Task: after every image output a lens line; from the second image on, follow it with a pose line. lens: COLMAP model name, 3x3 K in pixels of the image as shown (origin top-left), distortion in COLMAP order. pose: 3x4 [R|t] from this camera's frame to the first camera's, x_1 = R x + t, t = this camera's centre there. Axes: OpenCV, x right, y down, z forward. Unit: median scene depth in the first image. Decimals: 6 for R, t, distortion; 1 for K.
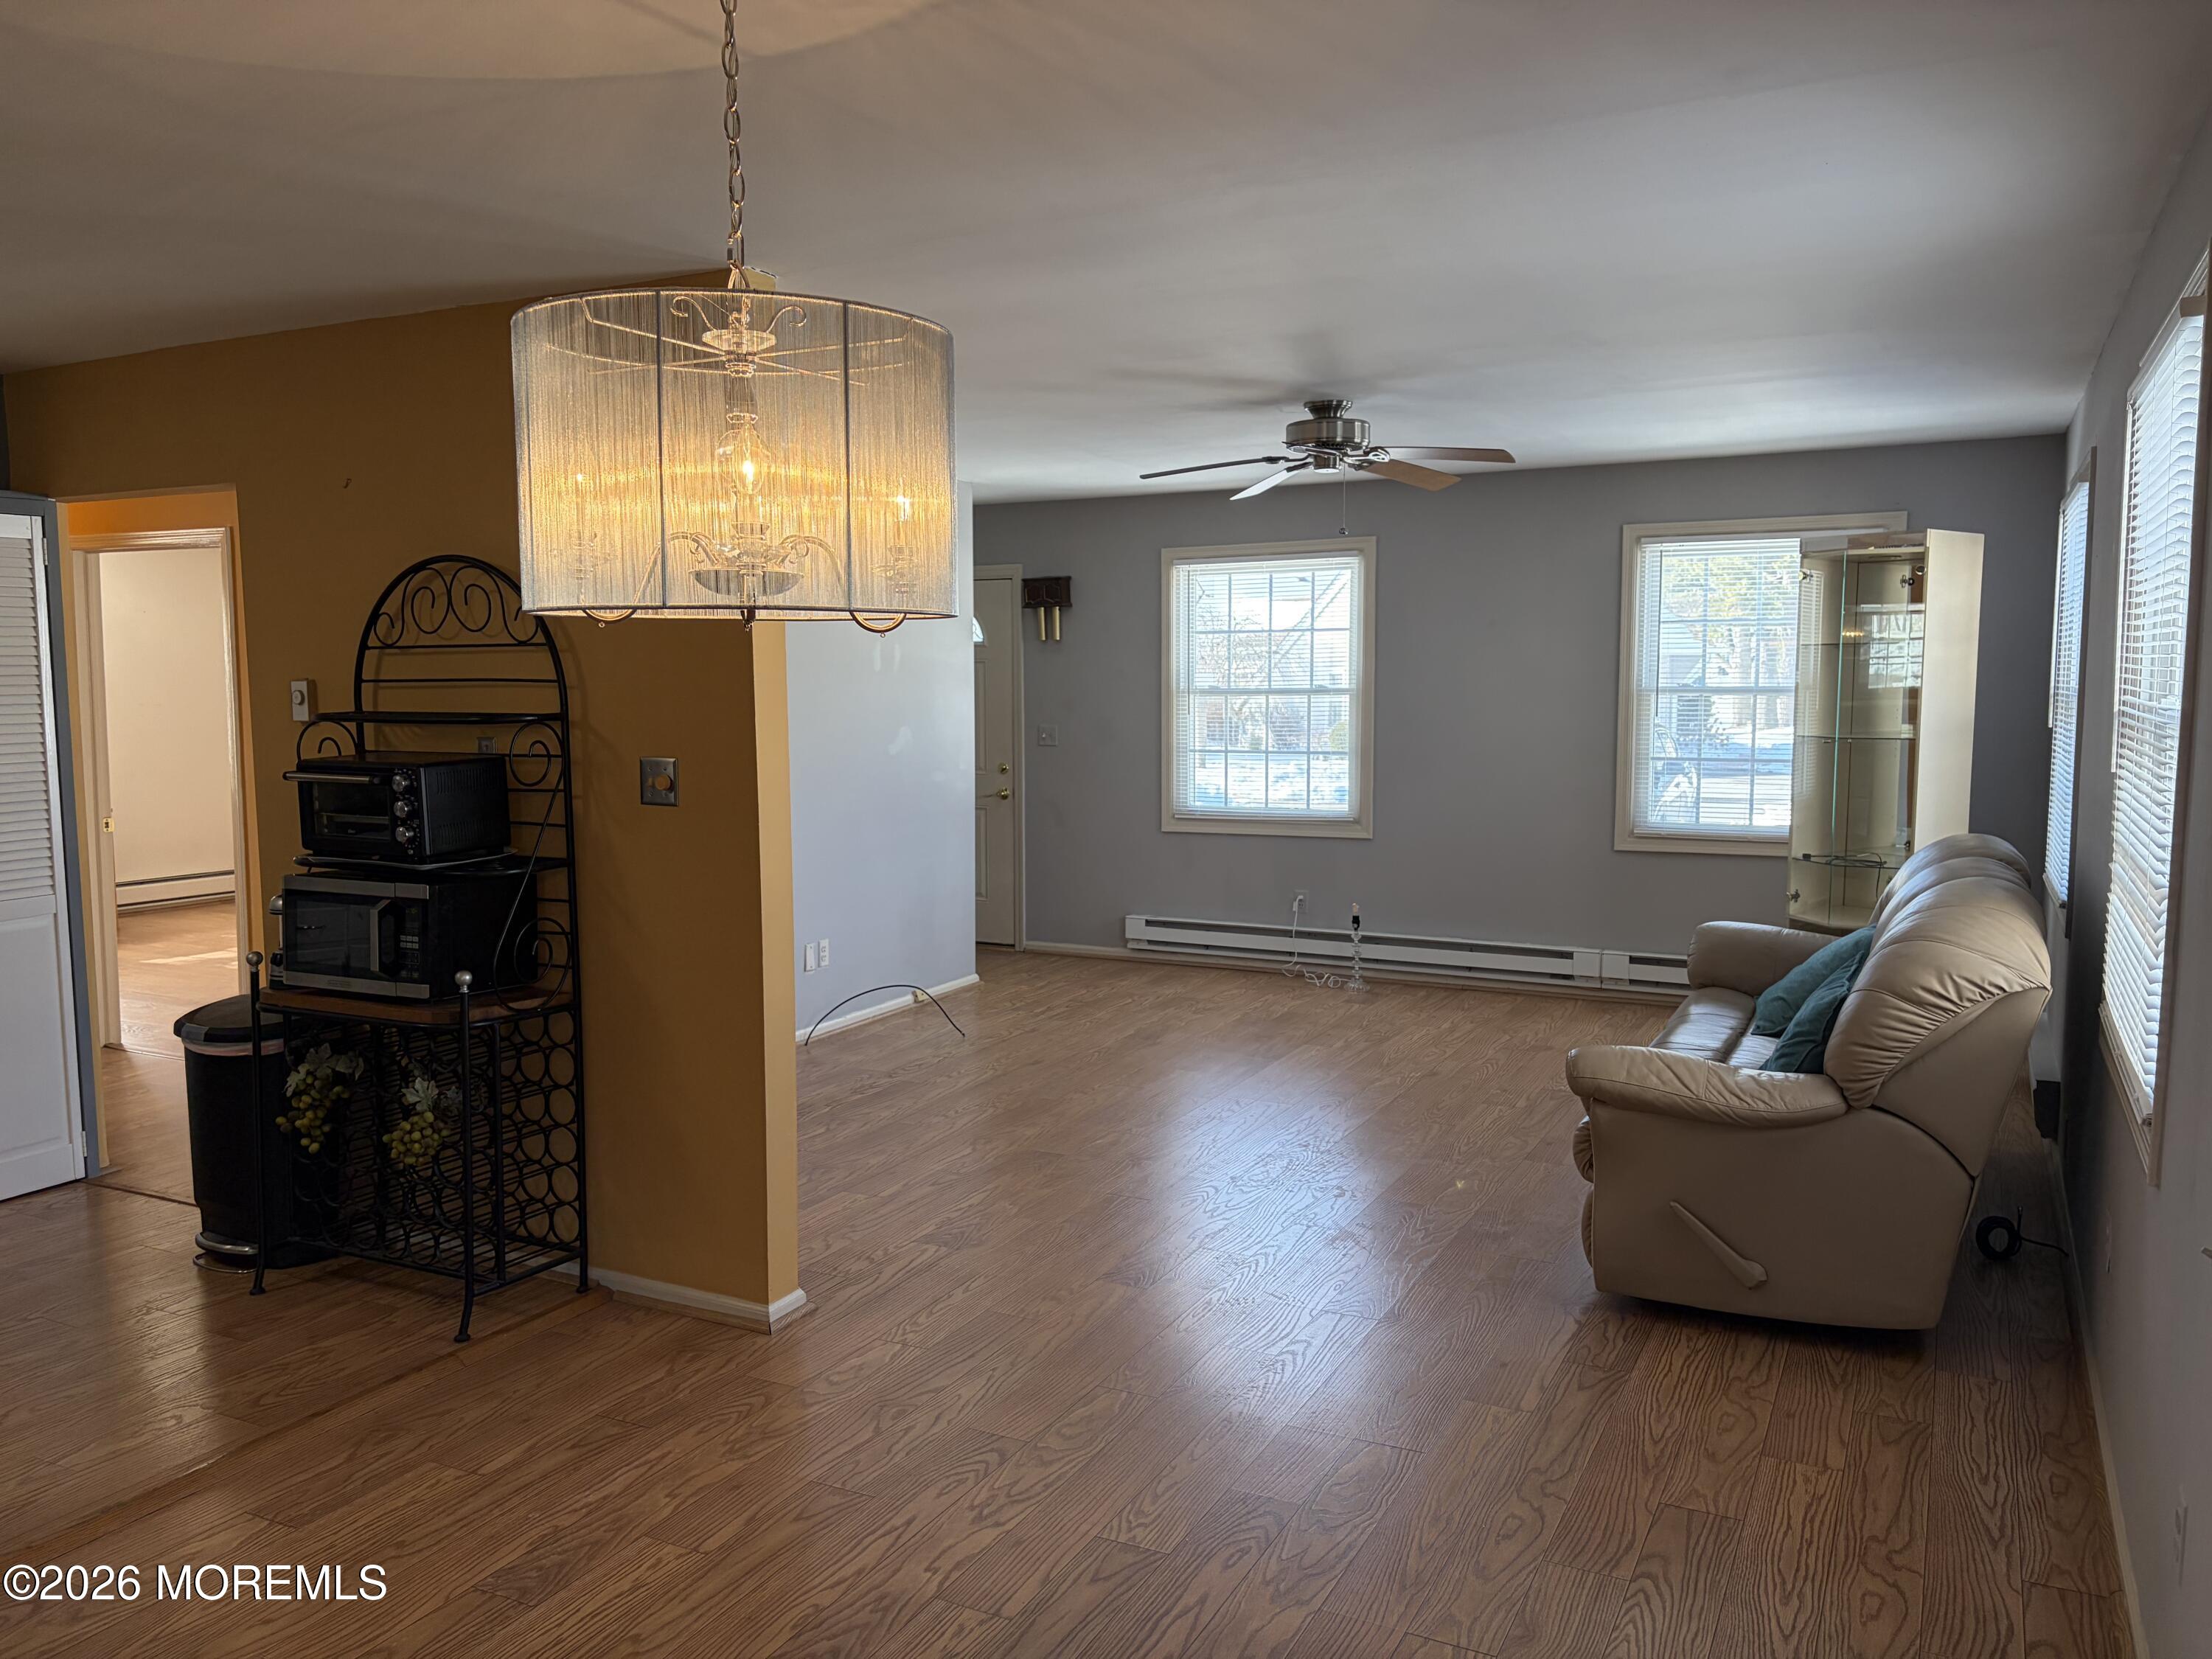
lens RADIAL K [[1662.5, 0, 1107.1], [0, 1662.5, 830.4], [0, 0, 1]] dist [0.051881, -0.046231]
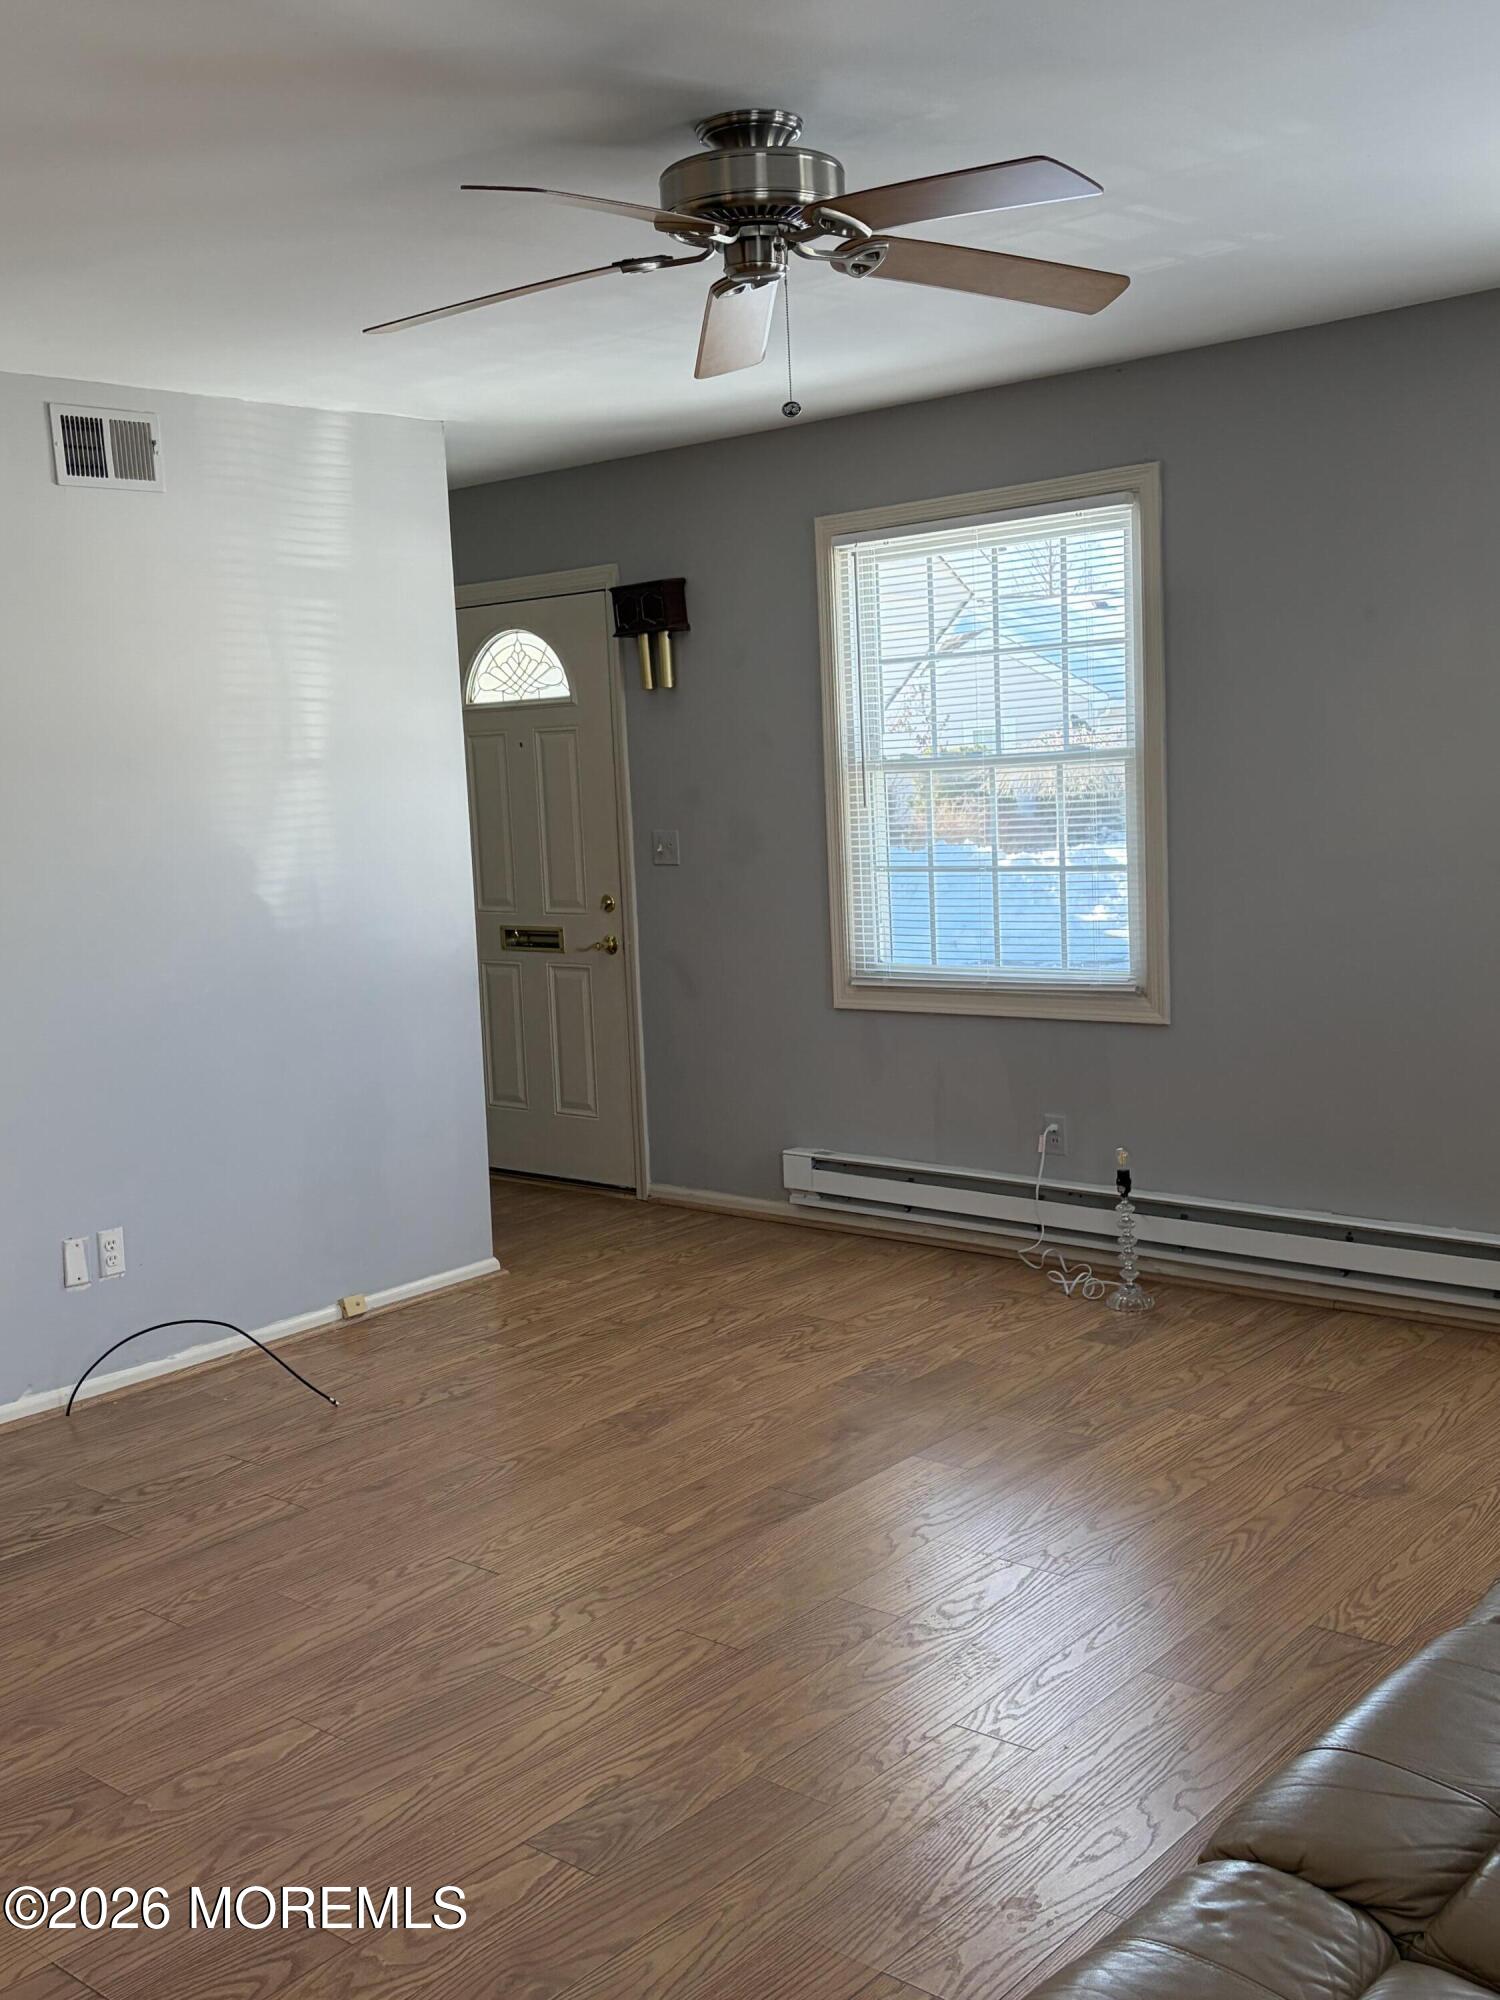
lens RADIAL K [[2004.8, 0, 753.1], [0, 2004.8, 1007.1], [0, 0, 1]] dist [0.055643, 0.000000]
pose [[0.970747, -0.012275, -0.239790, 0.183609], [0.021550, 0.999116, 0.036094, -0.027142], [0.239135, -0.040205, 0.970154, 0.326534]]
